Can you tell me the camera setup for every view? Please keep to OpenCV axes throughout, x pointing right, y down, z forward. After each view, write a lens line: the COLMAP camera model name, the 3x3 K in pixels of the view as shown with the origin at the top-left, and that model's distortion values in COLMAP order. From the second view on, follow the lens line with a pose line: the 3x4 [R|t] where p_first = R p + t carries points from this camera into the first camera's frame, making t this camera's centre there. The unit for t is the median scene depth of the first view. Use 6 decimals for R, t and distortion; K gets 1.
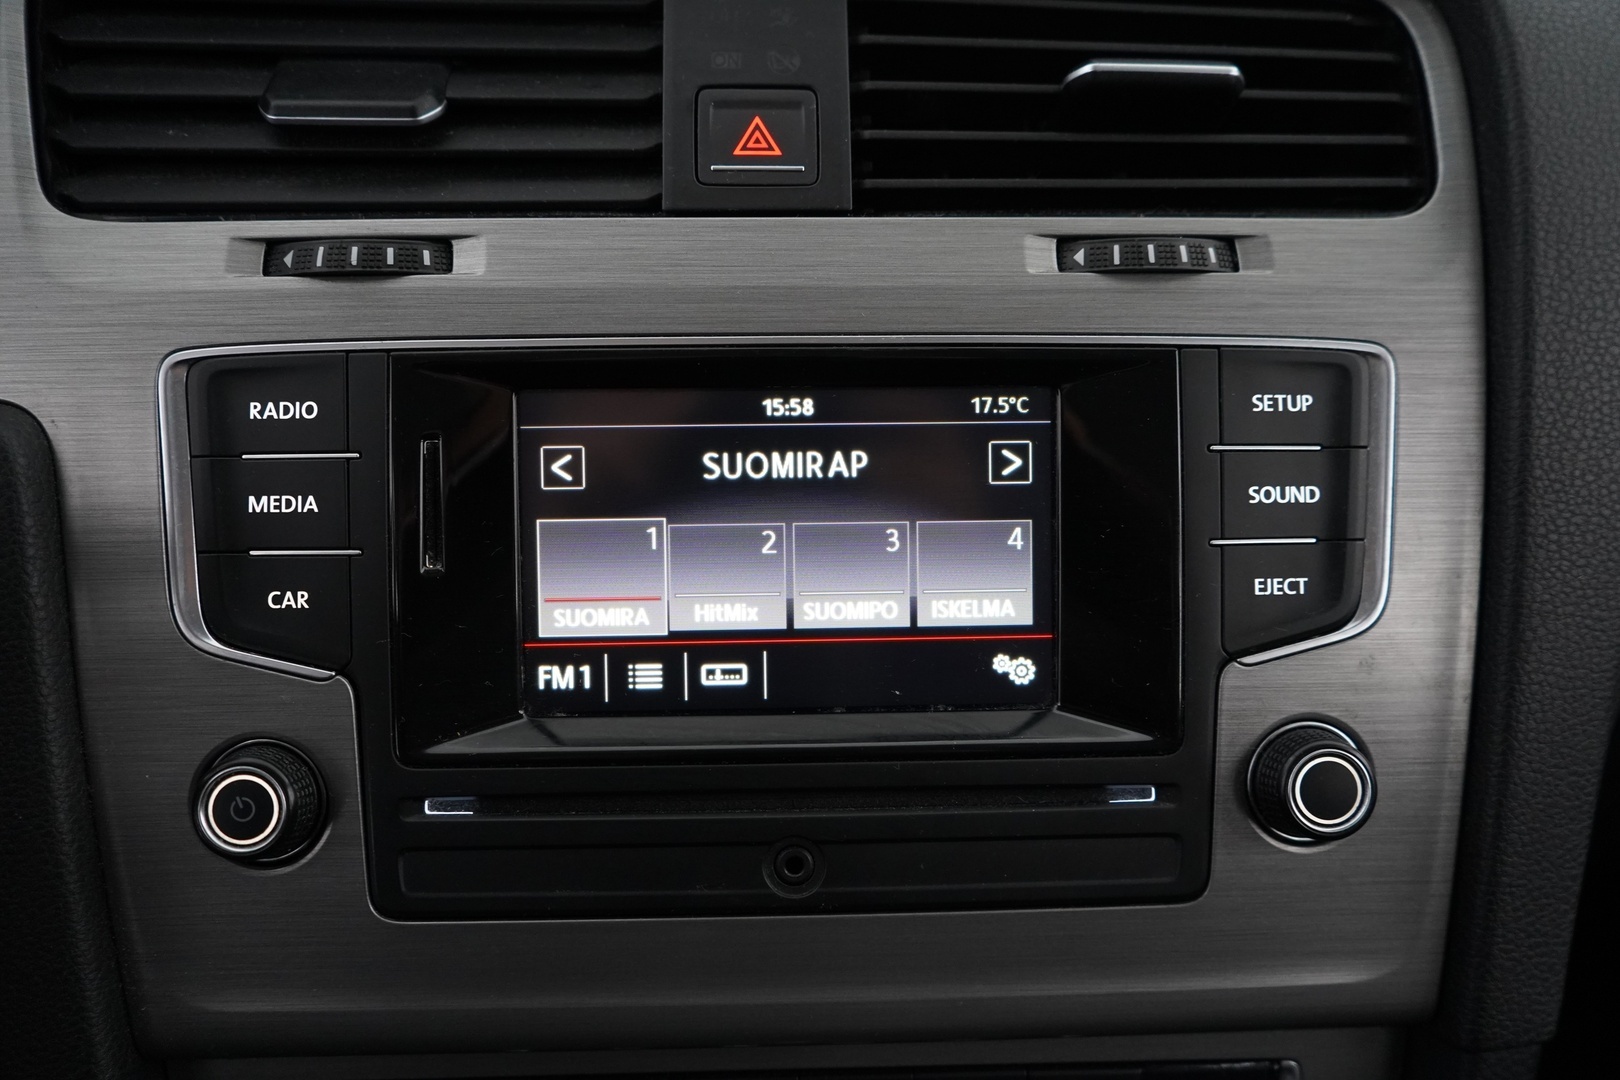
lens RADIAL K [[1319.5, 0, 811.8], [0, 1319.5, 526.4], [0, 0, 1]] dist [-0.006285, -0.000494]
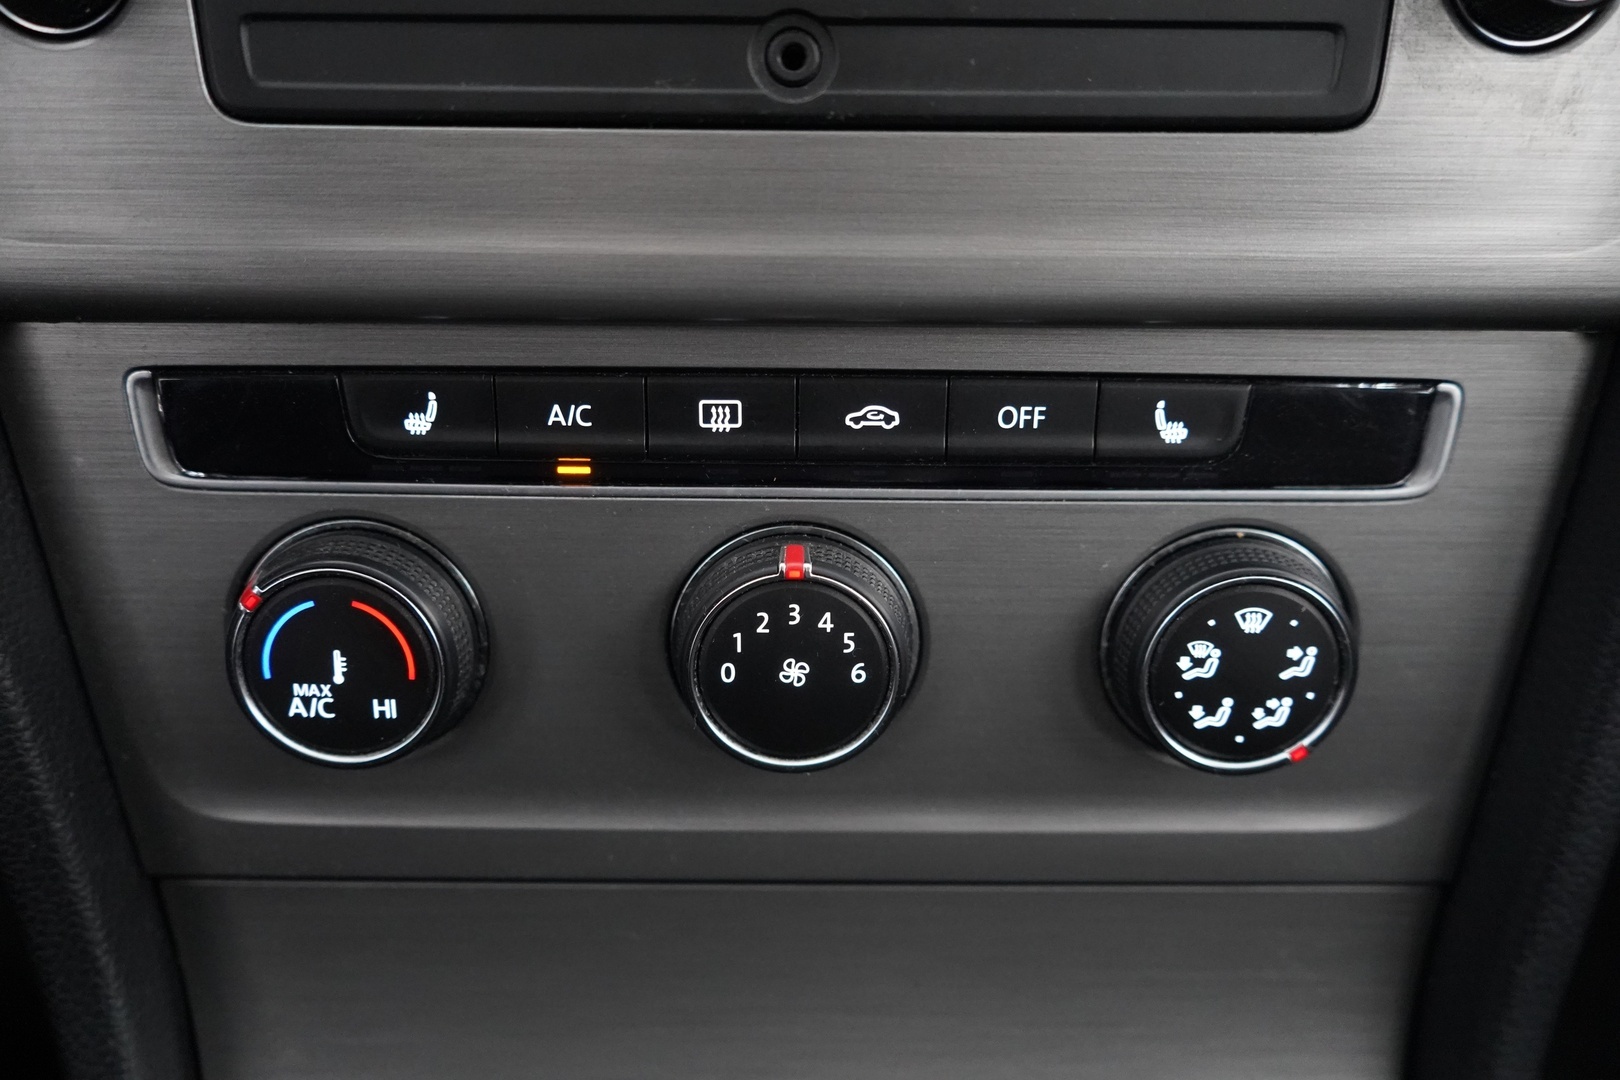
lens RADIAL K [[1319.5, 0, 811.8], [0, 1319.5, 526.4], [0, 0, 1]] dist [-0.006285, -0.000494]
pose [[0.999072, 0.026887, -0.033654, 0.027063], [-0.018816, 0.975198, 0.220532, 0.337507], [0.038749, -0.219694, 0.974799, 0.242179]]
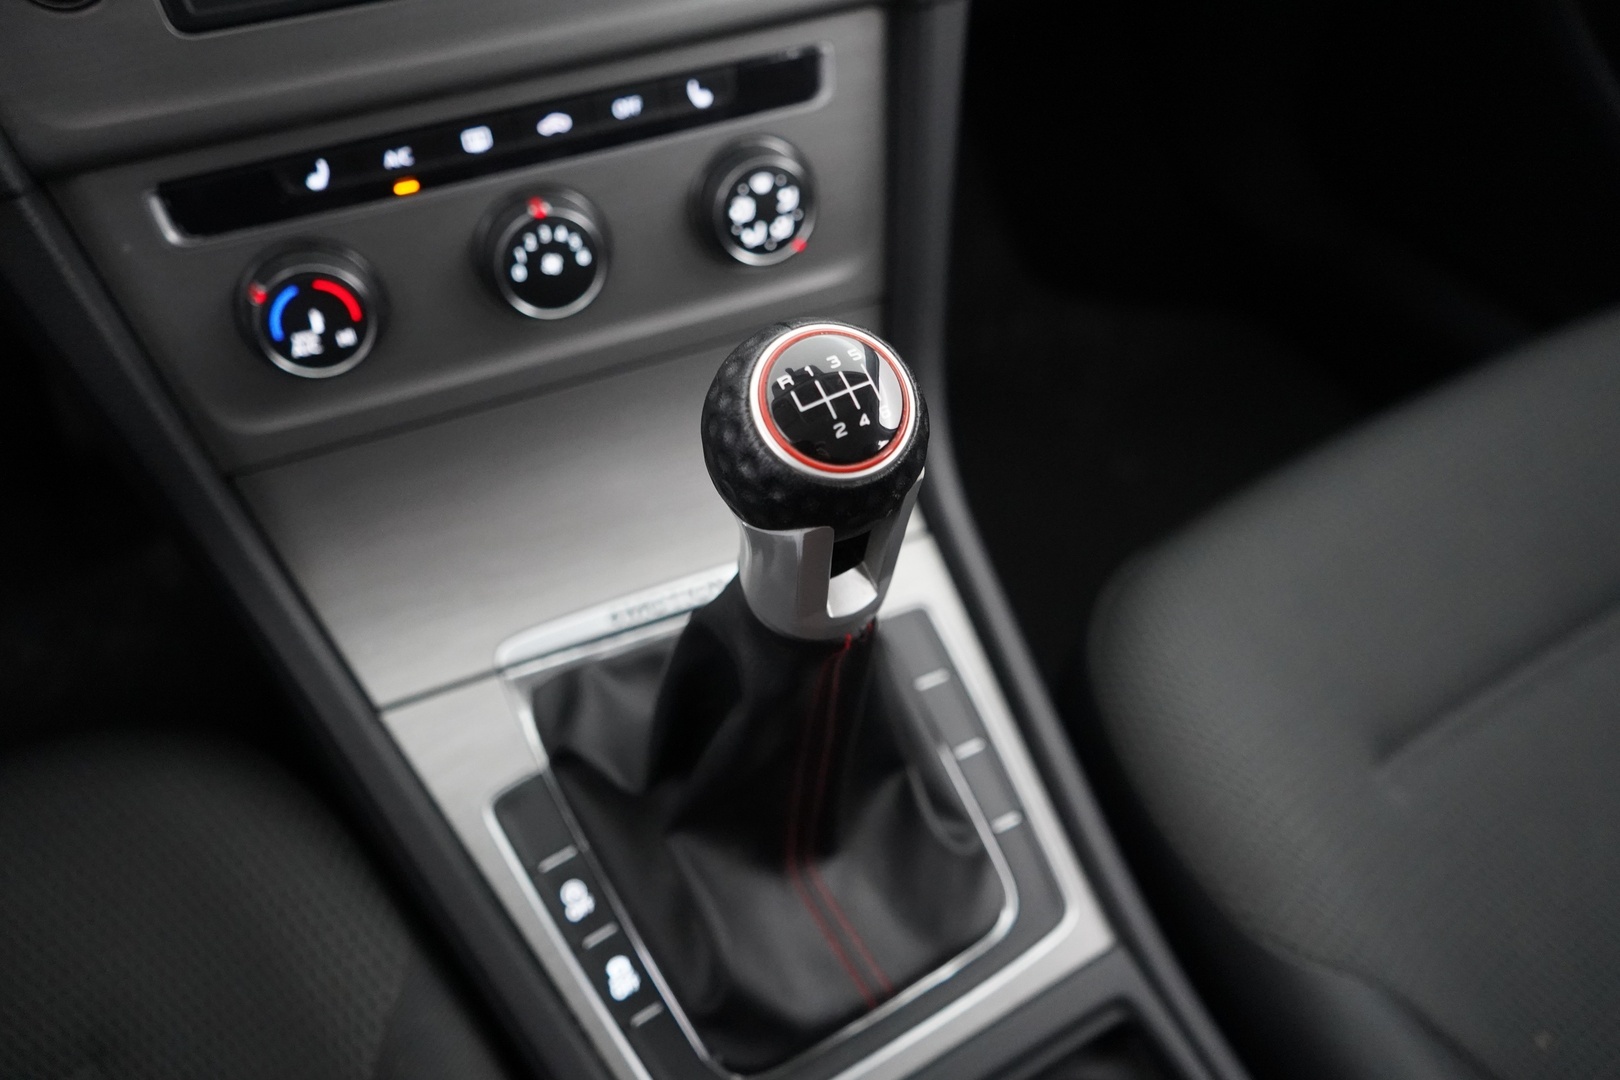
lens RADIAL K [[1319.5, 0, 811.8], [0, 1319.5, 526.4], [0, 0, 1]] dist [-0.006285, -0.000494]
pose [[0.932265, -0.268432, 0.242543, -0.179910], [0.134034, 0.878986, 0.457622, 0.200167], [-0.336032, -0.394115, 0.855427, -0.551966]]
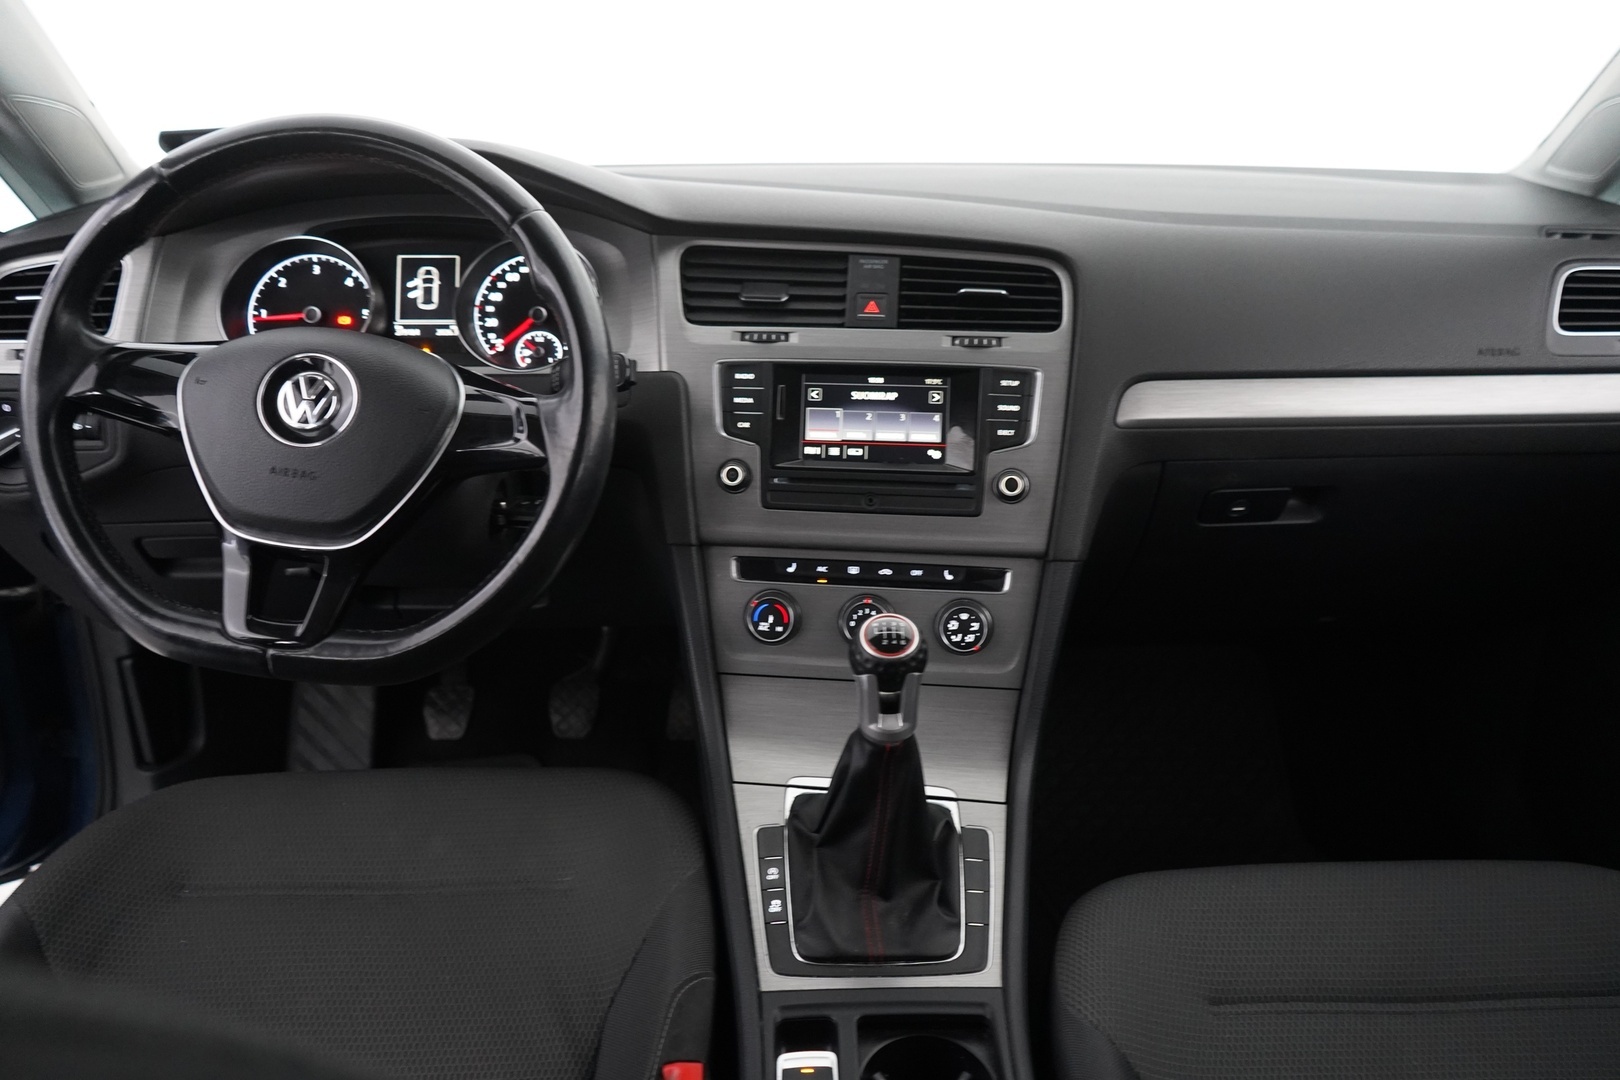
lens RADIAL K [[1283.7, 0, 810.7], [0, 1283.7, 533.1], [0, 0, 1]] dist [-0.015442, -0.003376]
pose [[0.987684, 0.049246, -0.148507, 0.358293], [-0.052463, 0.998464, -0.017818, 0.412751], [0.147402, 0.025389, 0.988751, -2.583620]]
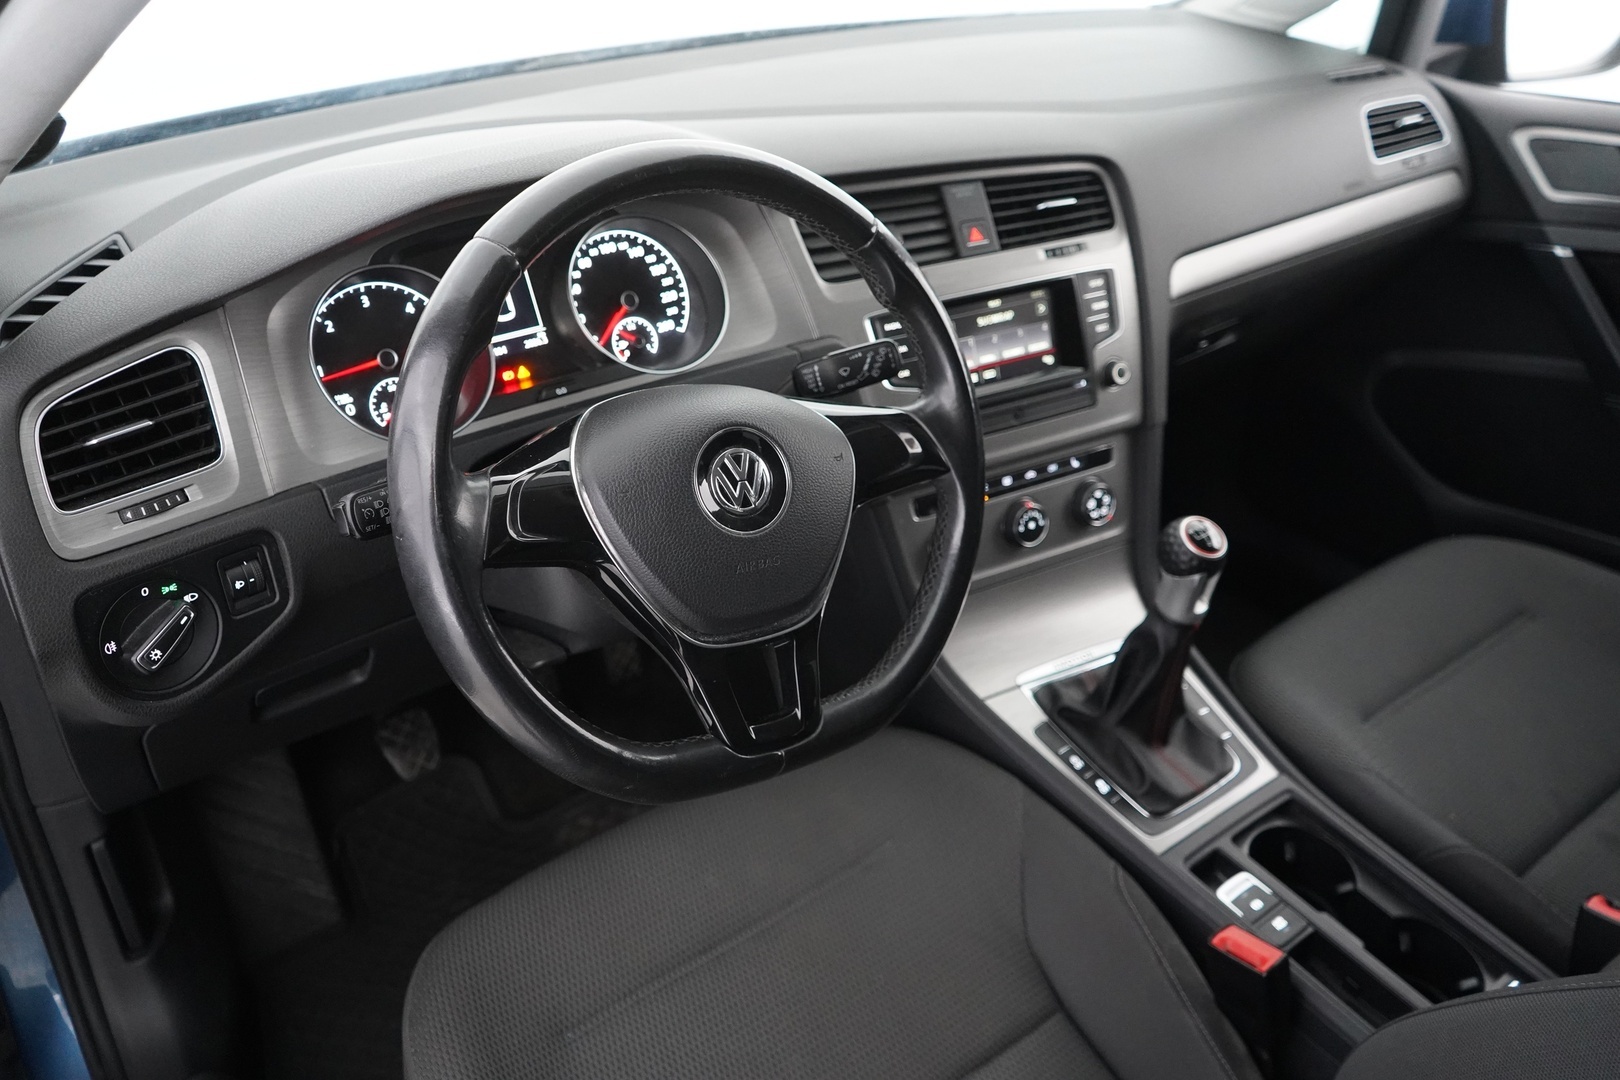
lens RADIAL K [[1283.7, 0, 810.7], [0, 1283.7, 533.1], [0, 0, 1]] dist [-0.015442, -0.003376]
pose [[0.891387, -0.233561, 0.388430, -2.154923], [0.167136, 0.965992, 0.197296, -0.276342], [-0.421301, -0.110947, 0.900109, -2.288715]]
